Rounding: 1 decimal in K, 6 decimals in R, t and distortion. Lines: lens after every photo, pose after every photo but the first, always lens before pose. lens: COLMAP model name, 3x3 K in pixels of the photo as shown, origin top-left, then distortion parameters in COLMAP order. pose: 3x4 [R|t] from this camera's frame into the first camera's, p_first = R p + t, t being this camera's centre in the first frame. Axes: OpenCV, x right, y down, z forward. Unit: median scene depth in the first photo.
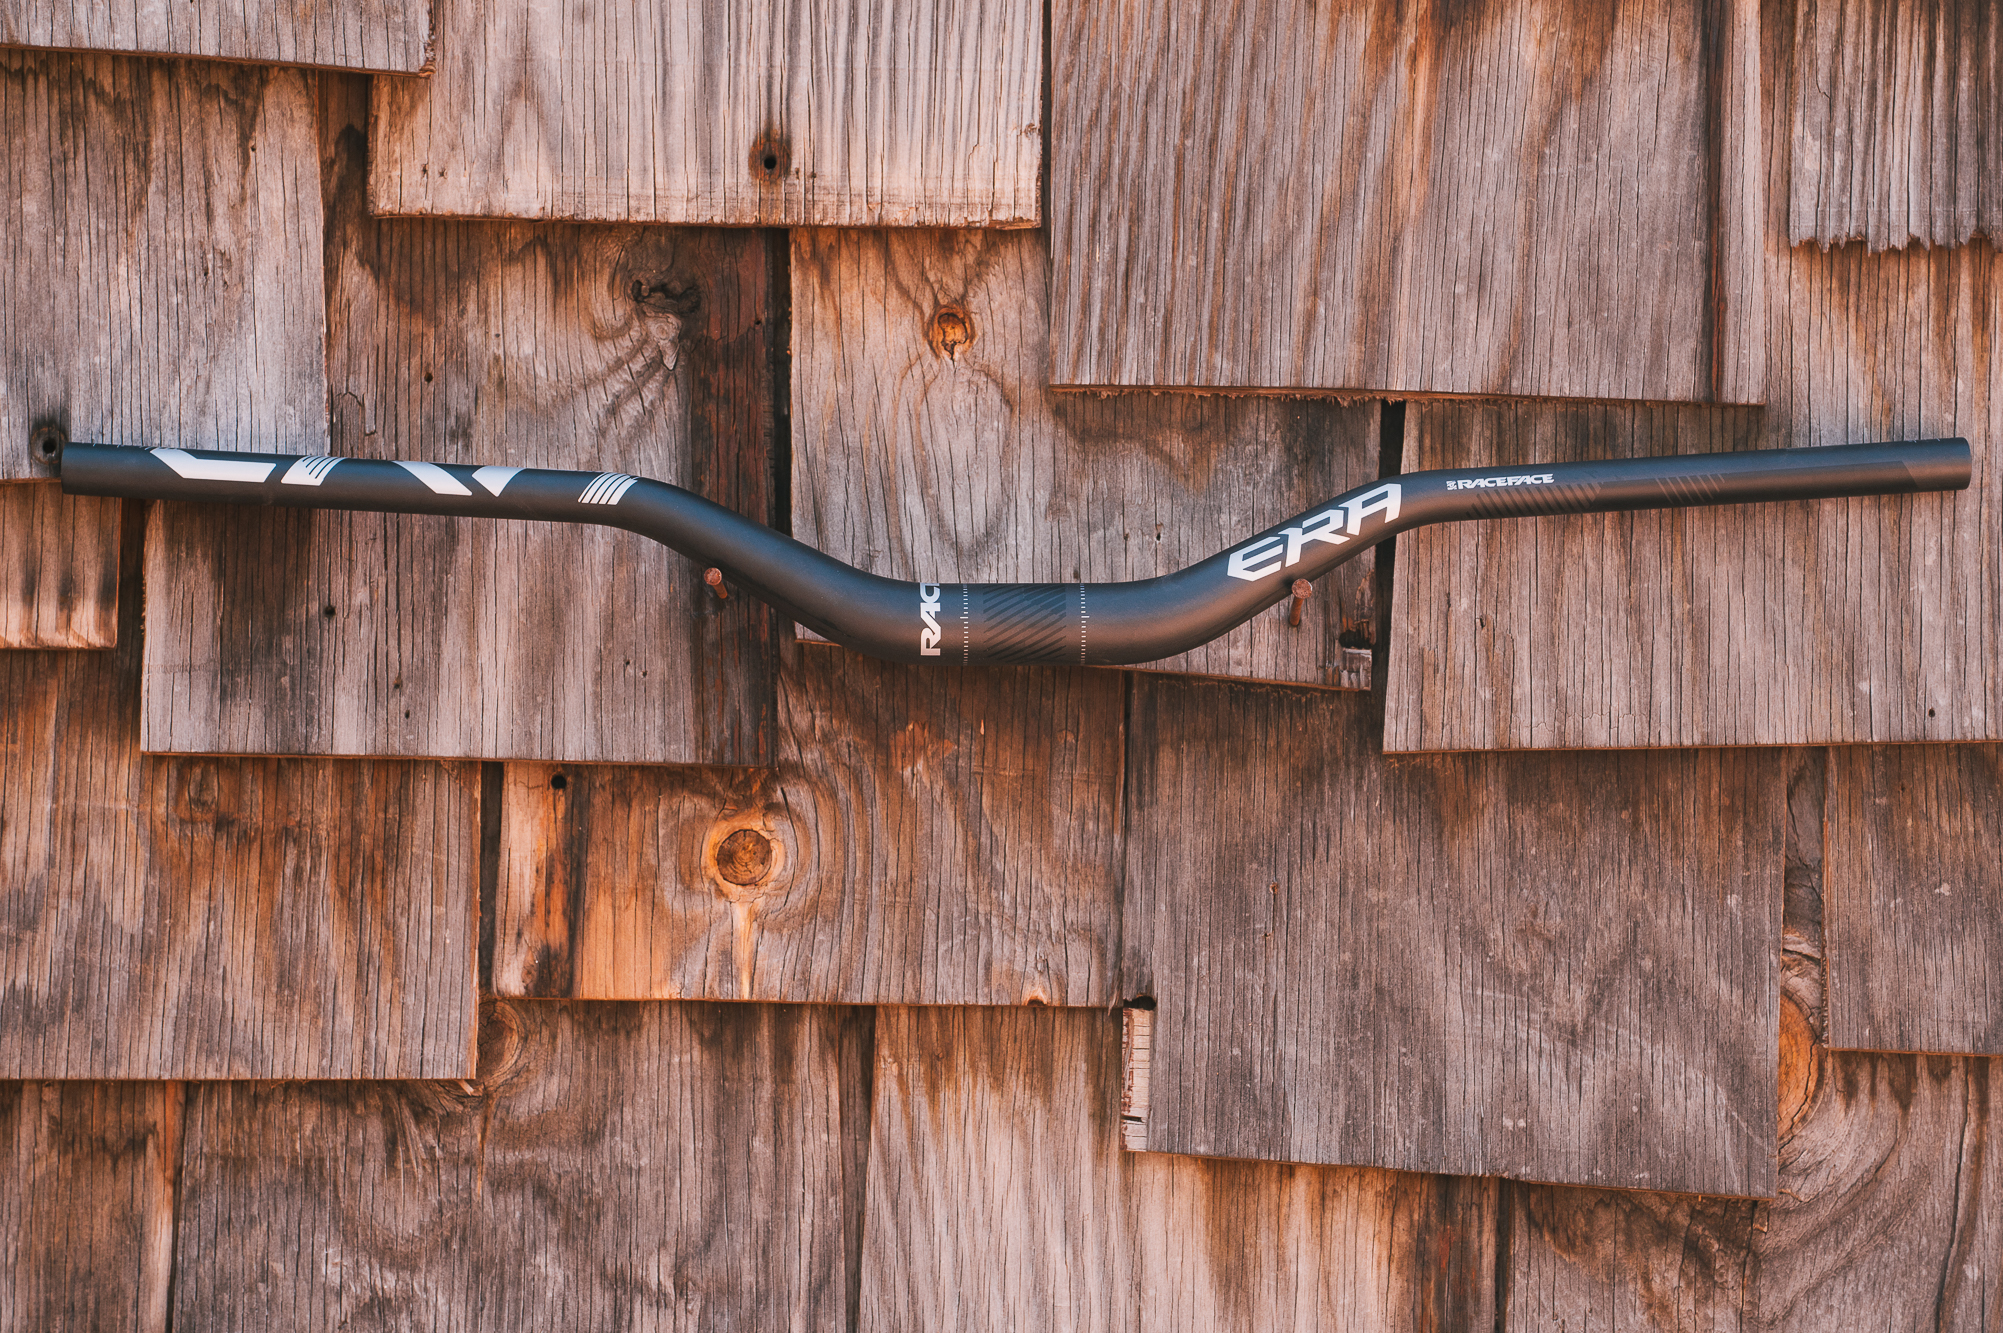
lens RADIAL K [[11834.1, 0, 935.5], [0, 11834.1, 600.6], [0, 0, 1]] dist [2.083438, 22.285583]
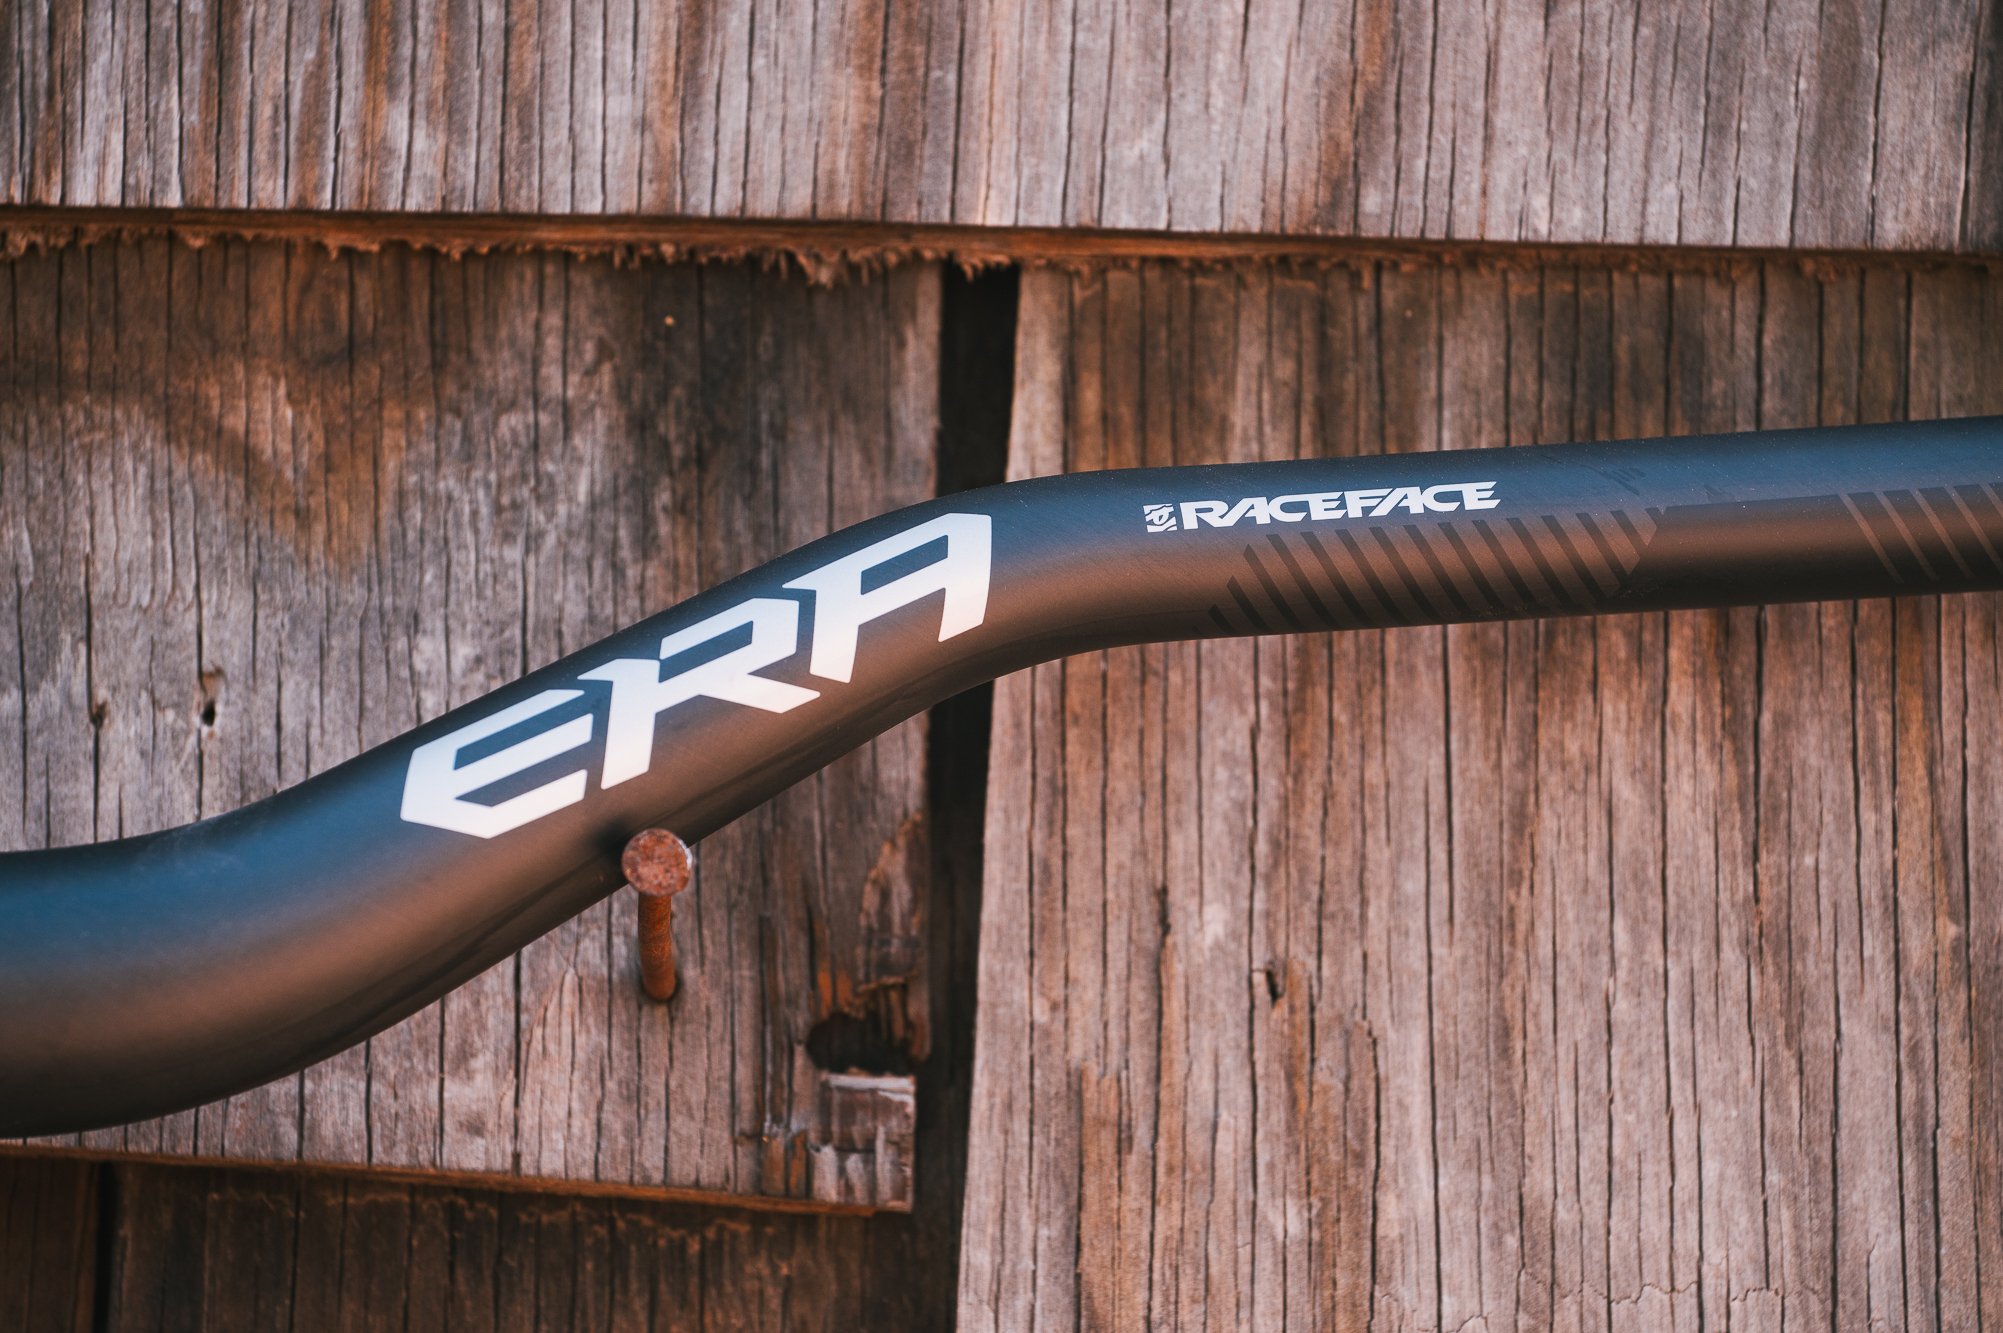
lens RADIAL K [[12509.6, 0, 1001.5], [0, 12509.6, 666.5], [0, 0, 1]] dist [3.304518, 10.596110]
pose [[0.999930, -0.008546, 0.008206, 0.036433], [0.008909, 0.998935, -0.045279, 0.008235], [-0.007810, 0.045349, 0.998941, 0.677725]]
